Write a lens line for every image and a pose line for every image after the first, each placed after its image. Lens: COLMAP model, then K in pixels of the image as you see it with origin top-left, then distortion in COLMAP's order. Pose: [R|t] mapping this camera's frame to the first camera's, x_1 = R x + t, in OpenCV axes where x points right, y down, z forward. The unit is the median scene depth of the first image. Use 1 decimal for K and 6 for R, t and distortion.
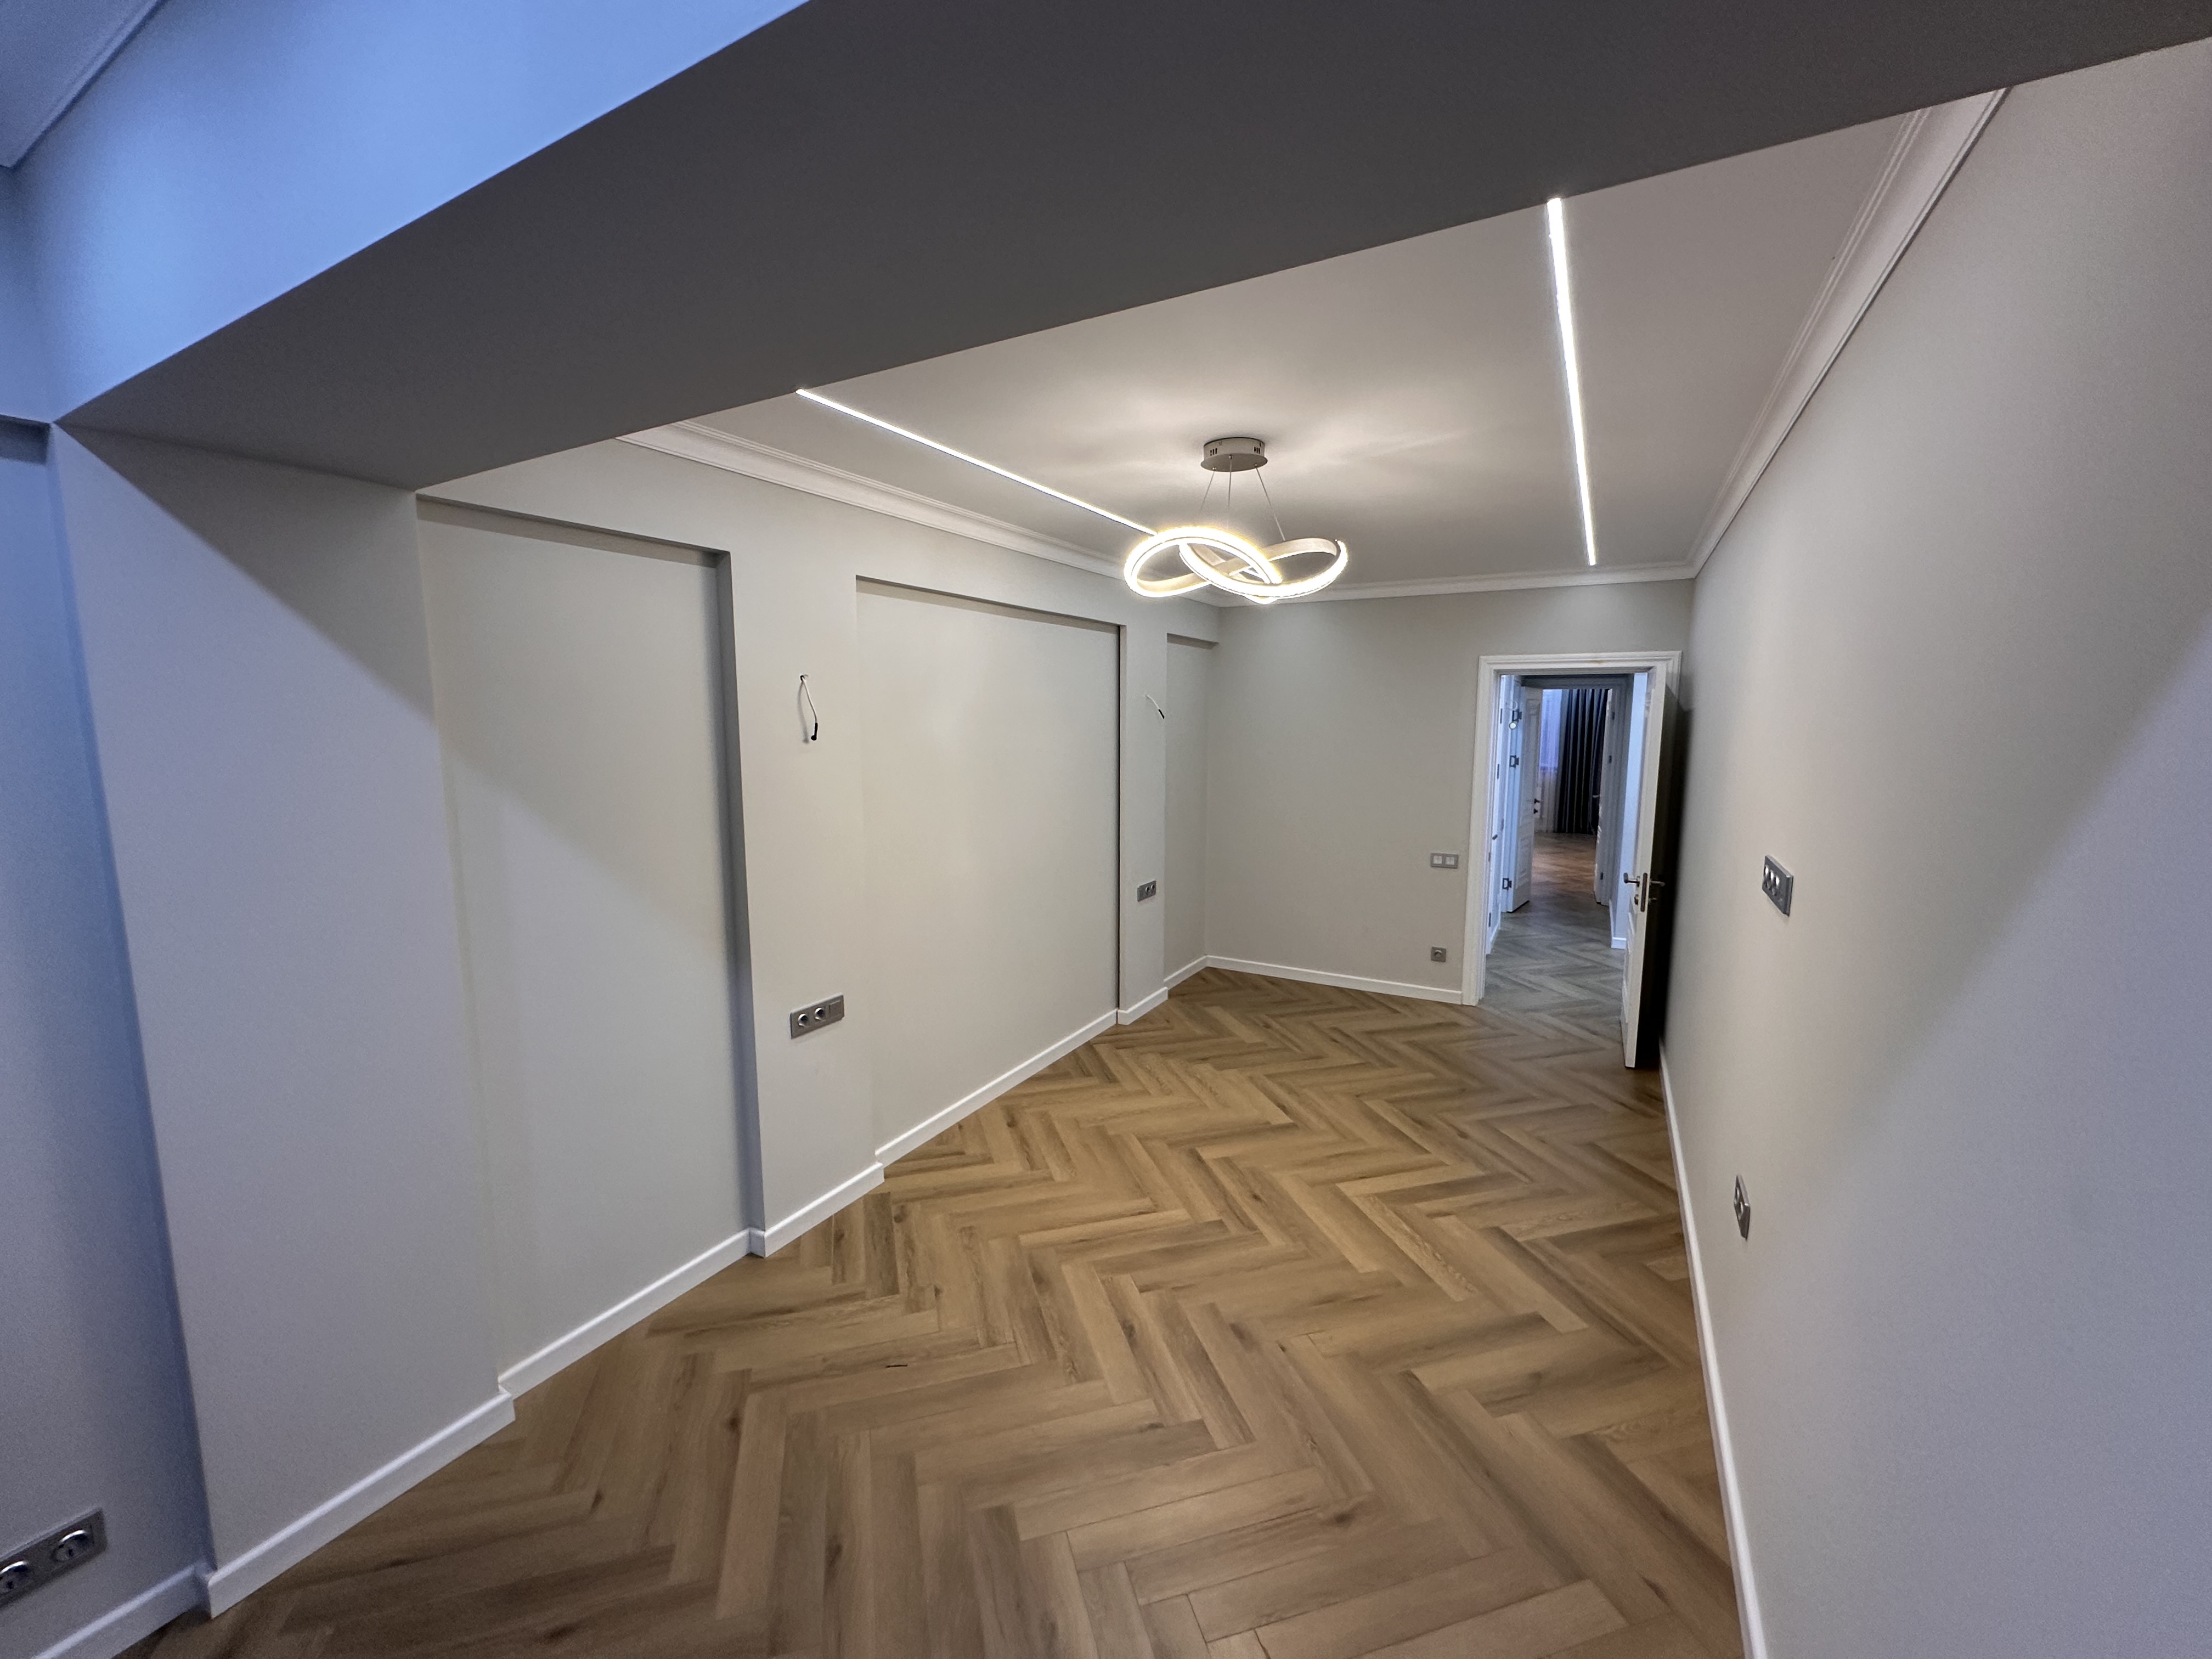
lens RADIAL K [[889.4, 0, 1110.7], [0, 889.4, 827.1], [0, 0, 1]] dist [0.002756, 0.000530]
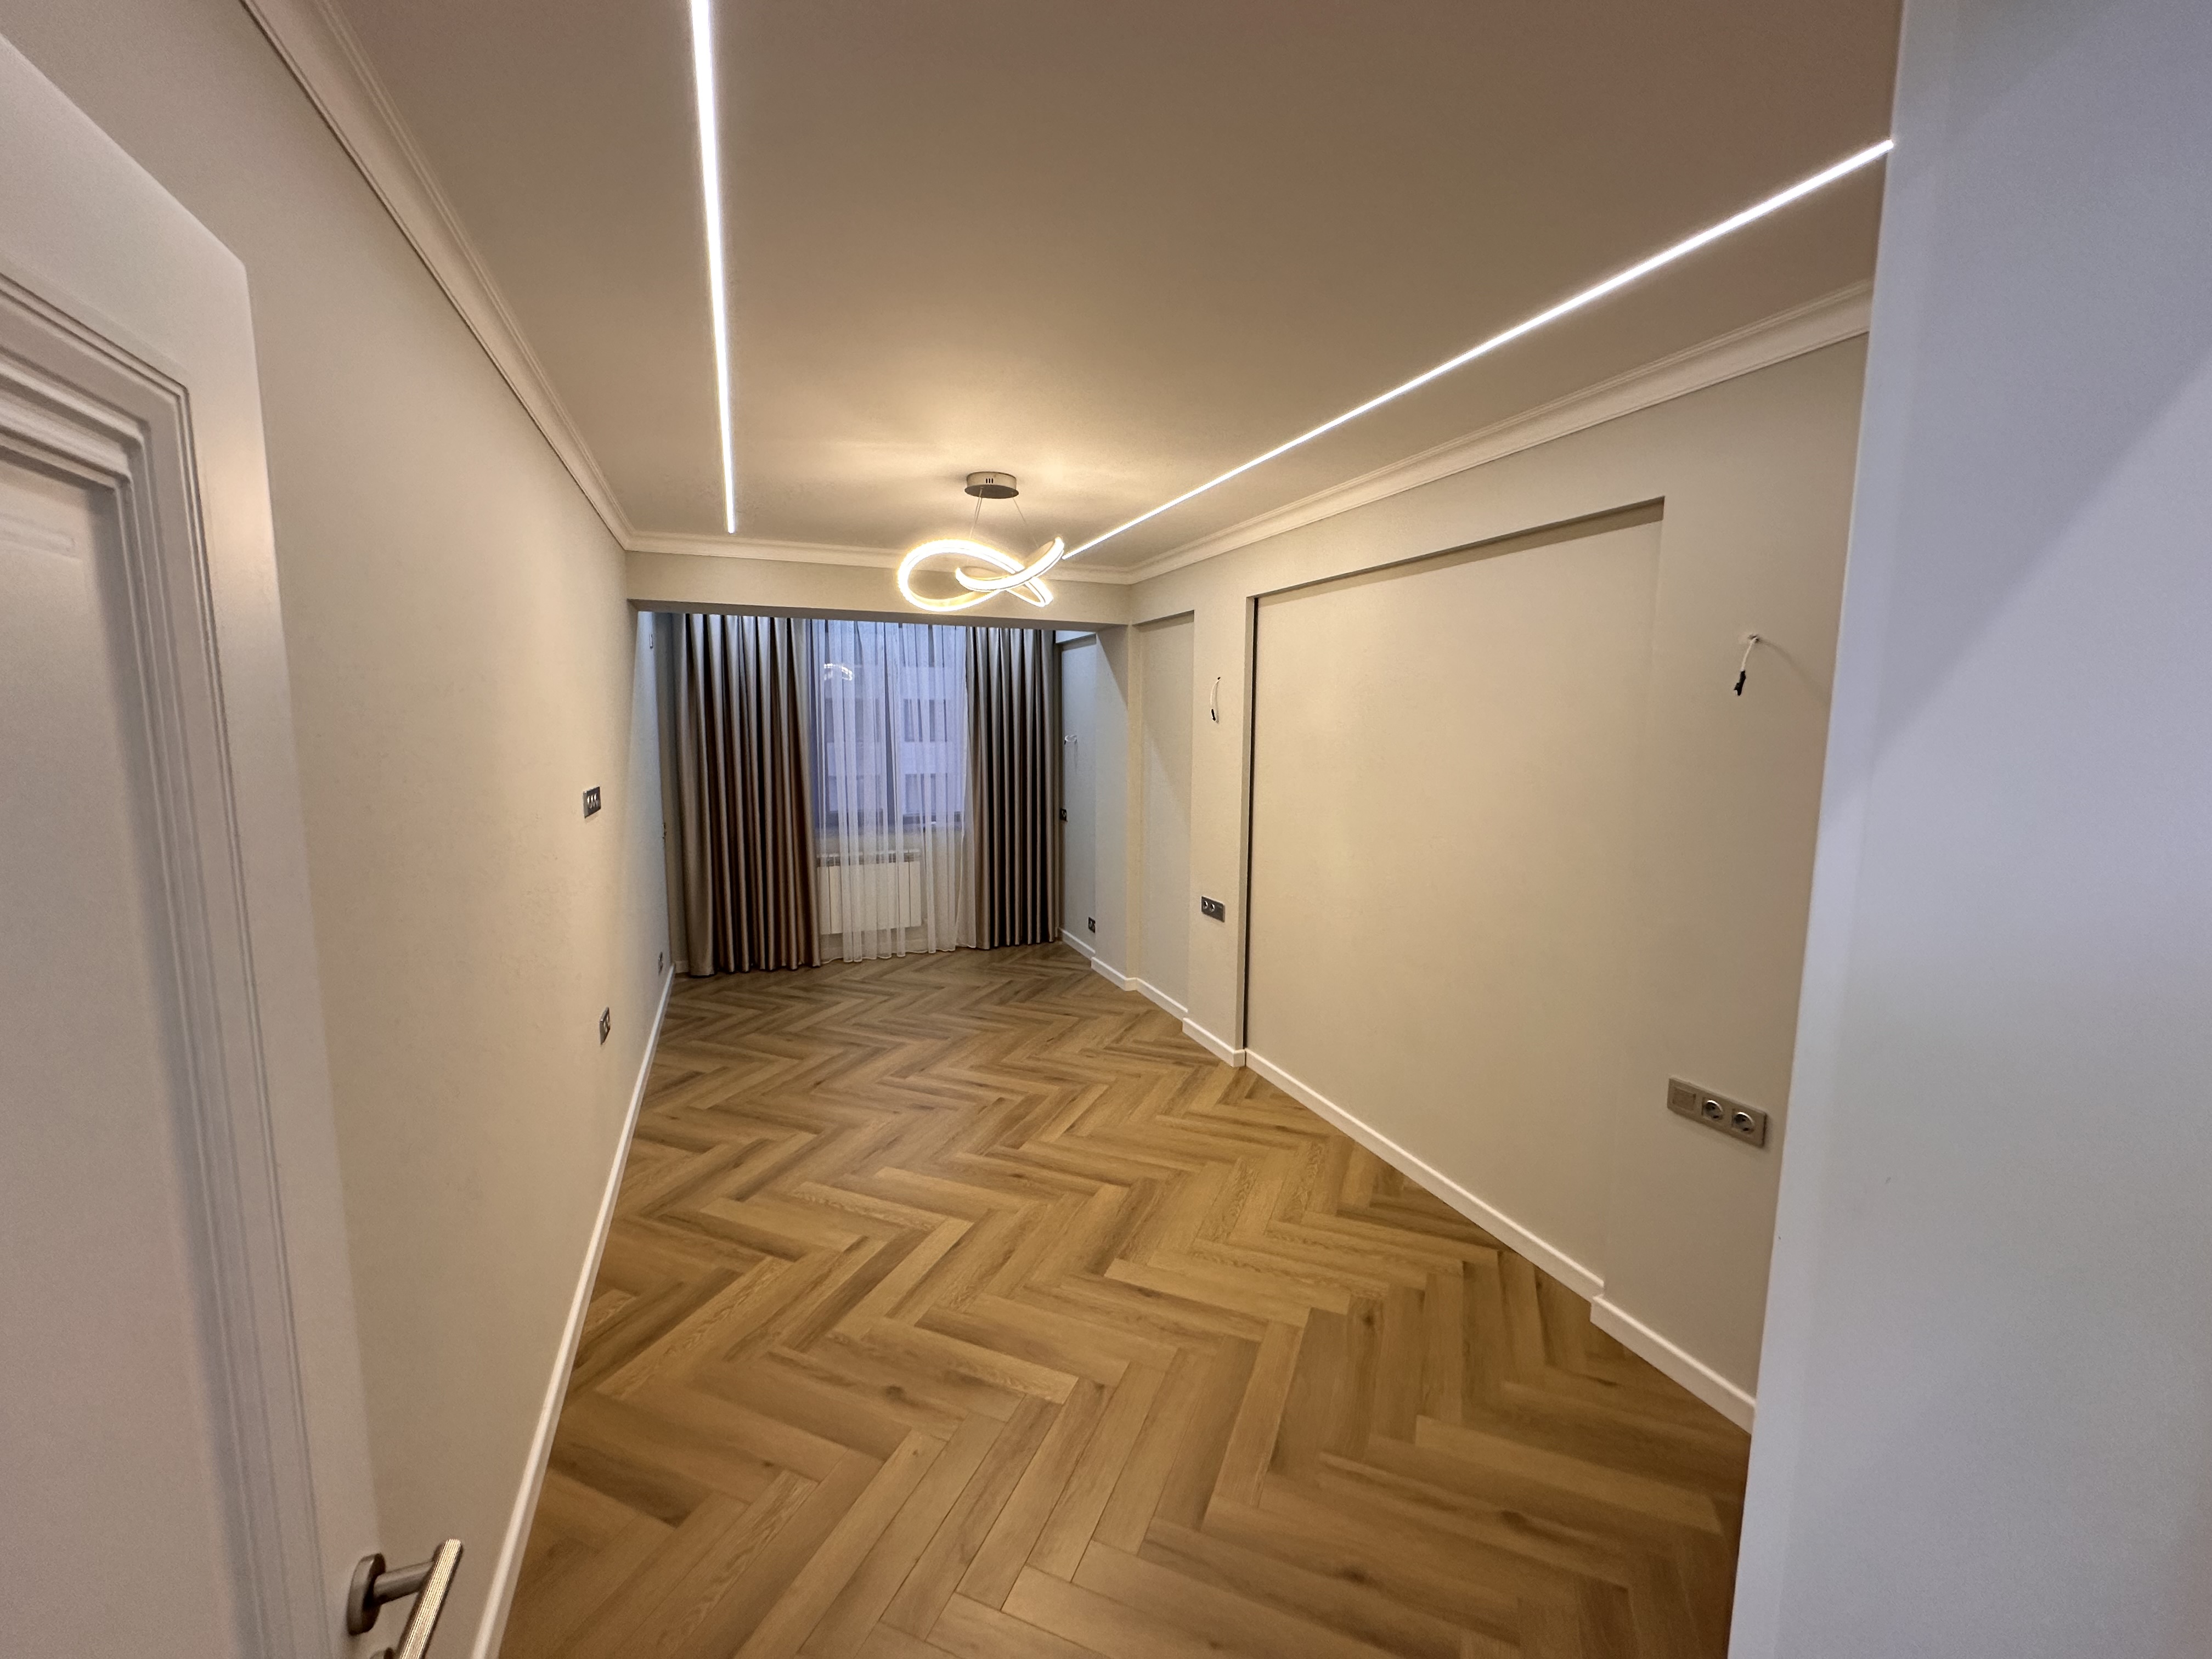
lens RADIAL K [[889.4, 0, 1103.5], [0, 889.4, 827.4], [0, 0, 1]] dist [0.002756, 0.000530]
pose [[-0.627307, 0.093154, -0.773181, 0.897974], [-0.099257, 0.975160, 0.198019, -0.189917], [0.772421, 0.200963, -0.602478, 1.701829]]
